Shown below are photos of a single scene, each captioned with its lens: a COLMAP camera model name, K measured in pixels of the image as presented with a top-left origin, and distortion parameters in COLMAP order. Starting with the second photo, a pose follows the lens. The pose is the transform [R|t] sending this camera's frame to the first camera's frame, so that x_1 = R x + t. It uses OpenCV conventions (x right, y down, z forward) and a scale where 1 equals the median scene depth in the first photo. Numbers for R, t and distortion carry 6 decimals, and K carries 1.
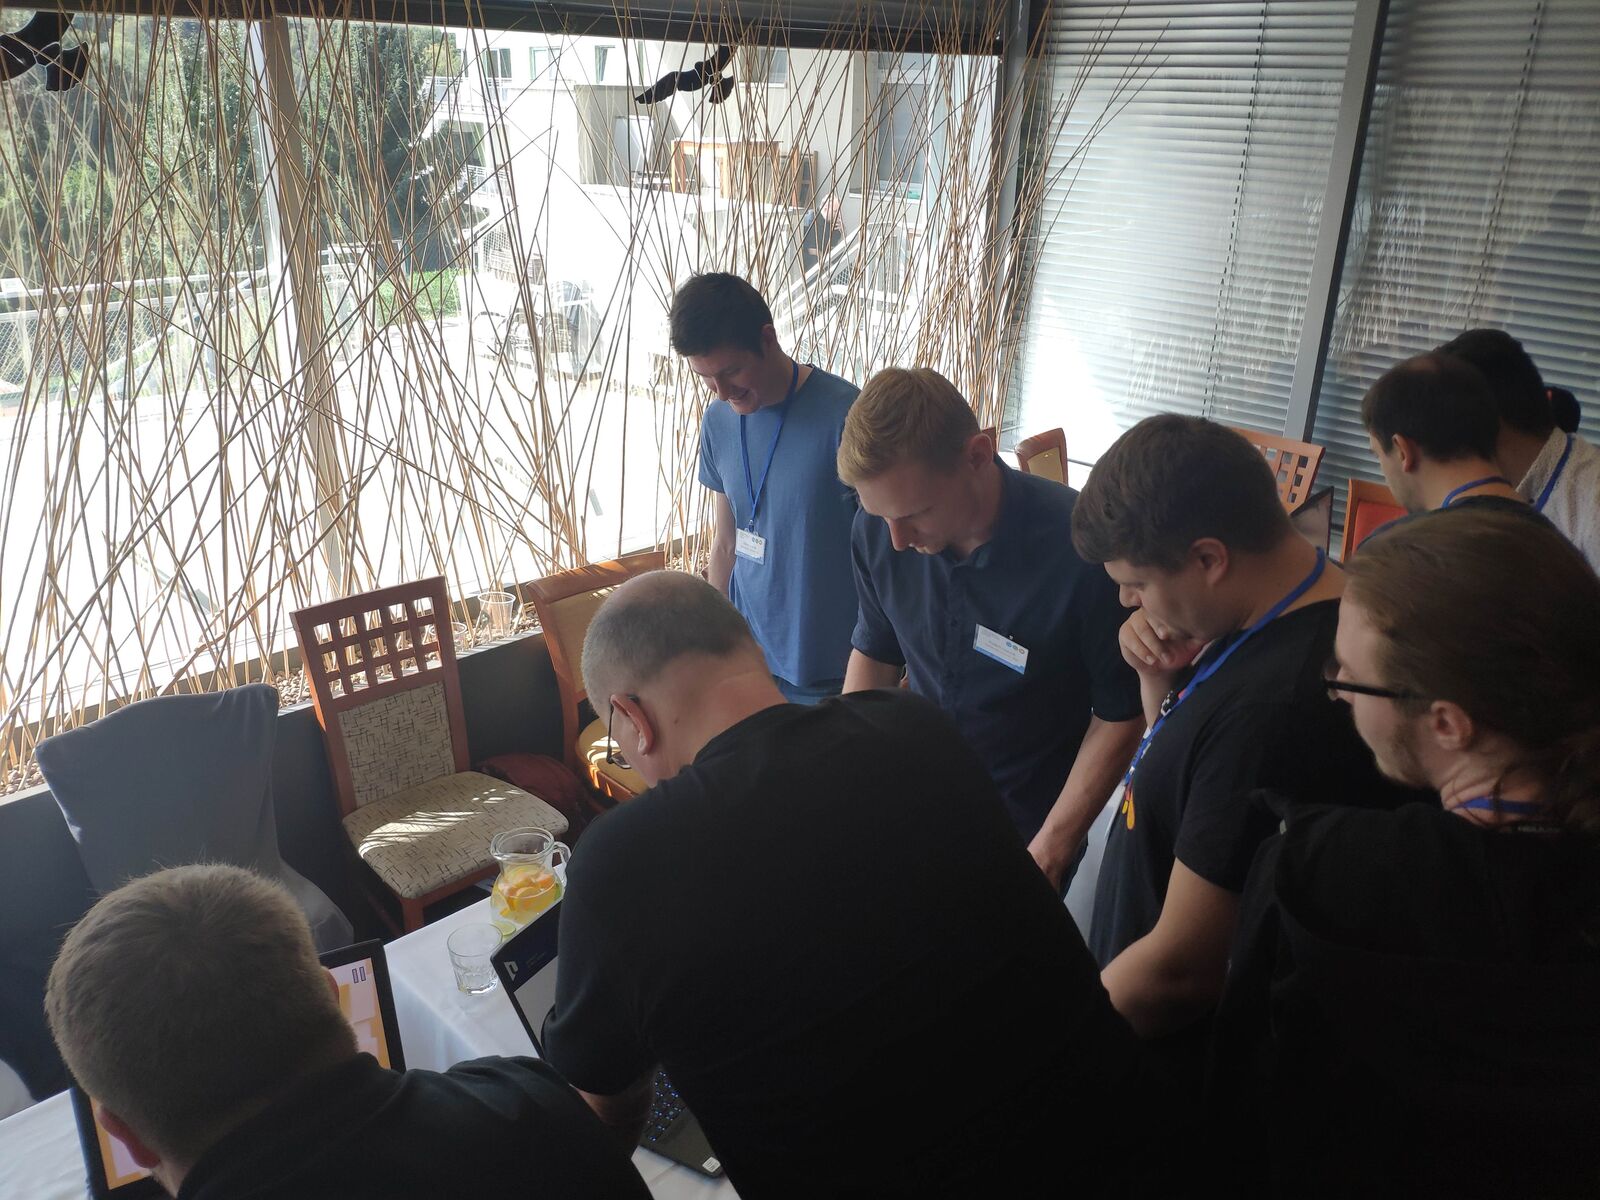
lens RADIAL K [[1170.8, 0, 800.0], [0, 1170.8, 600.0], [0, 0, 1]] dist [-0.024957, -0.000442]
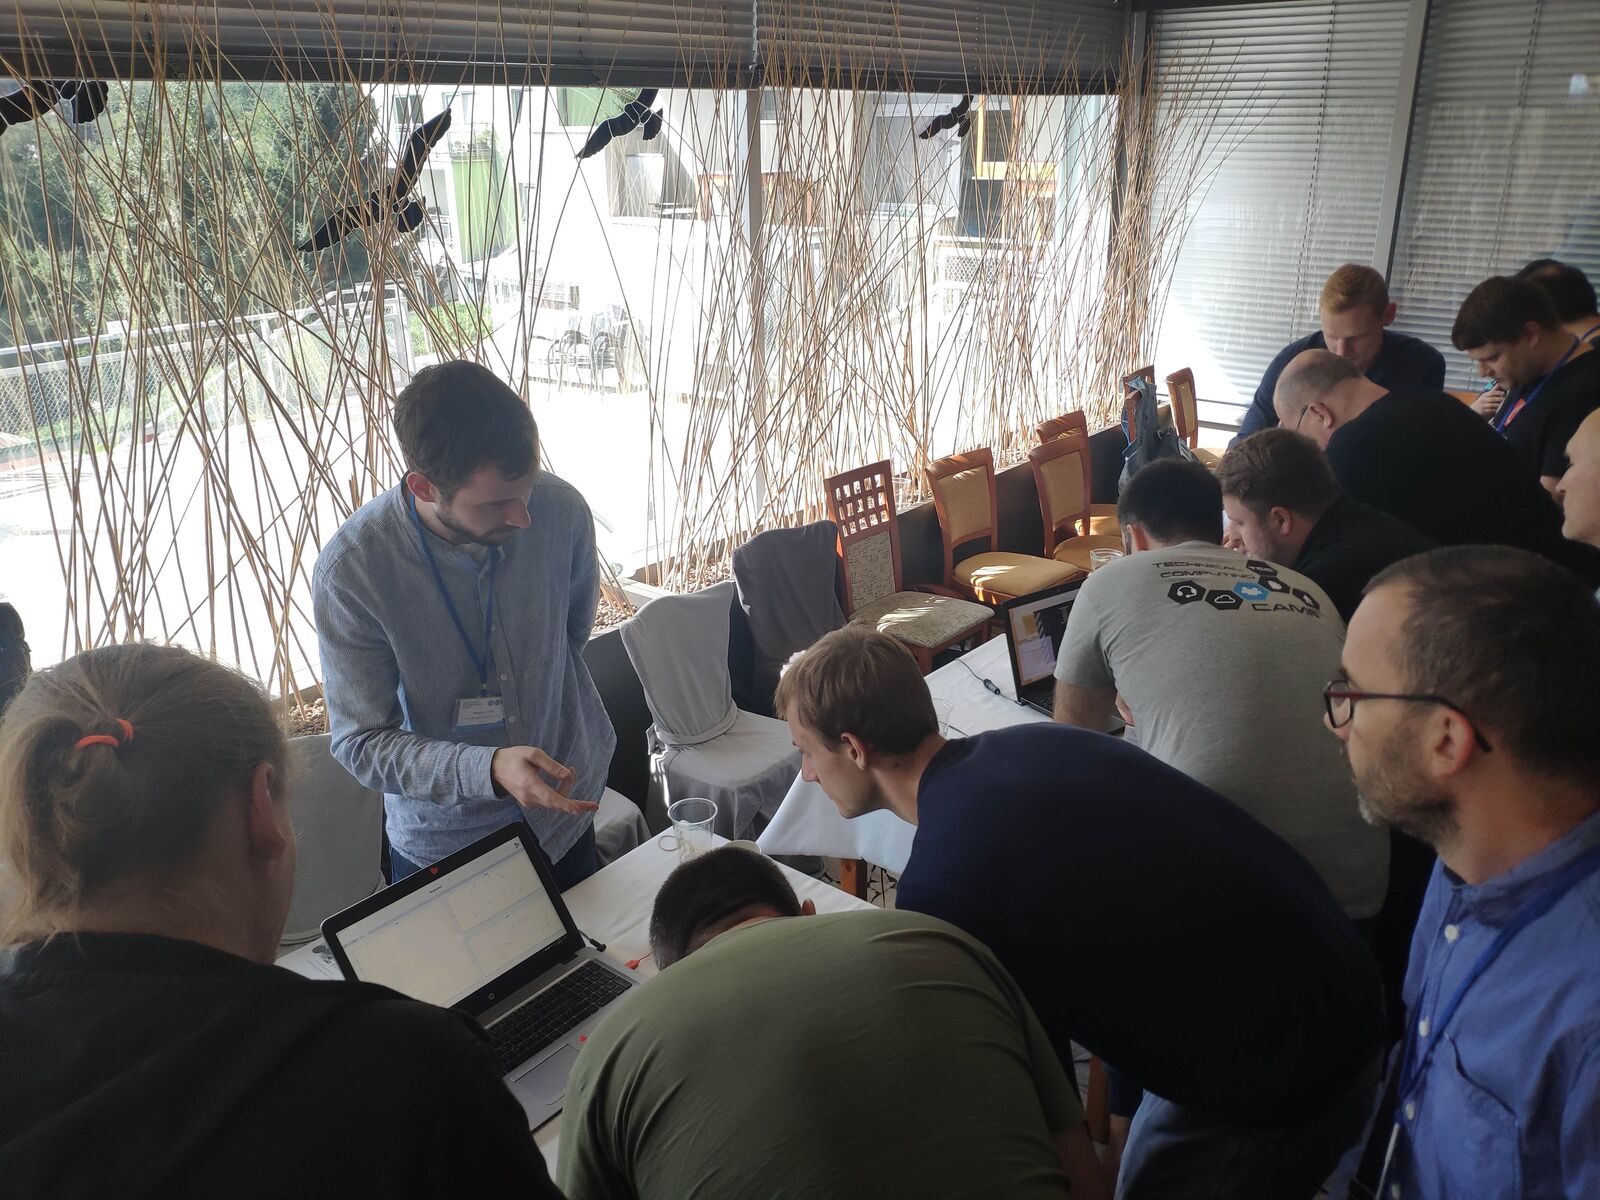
lens RADIAL K [[1130.5, 0, 801.5], [0, 1130.5, 642.3], [0, 0, 1]] dist [0.043910, -0.089426]
pose [[0.995255, -0.071137, 0.066385, -0.466647], [0.070070, 0.997375, 0.018267, 0.158620], [-0.067510, -0.013529, 0.997627, -0.405166]]
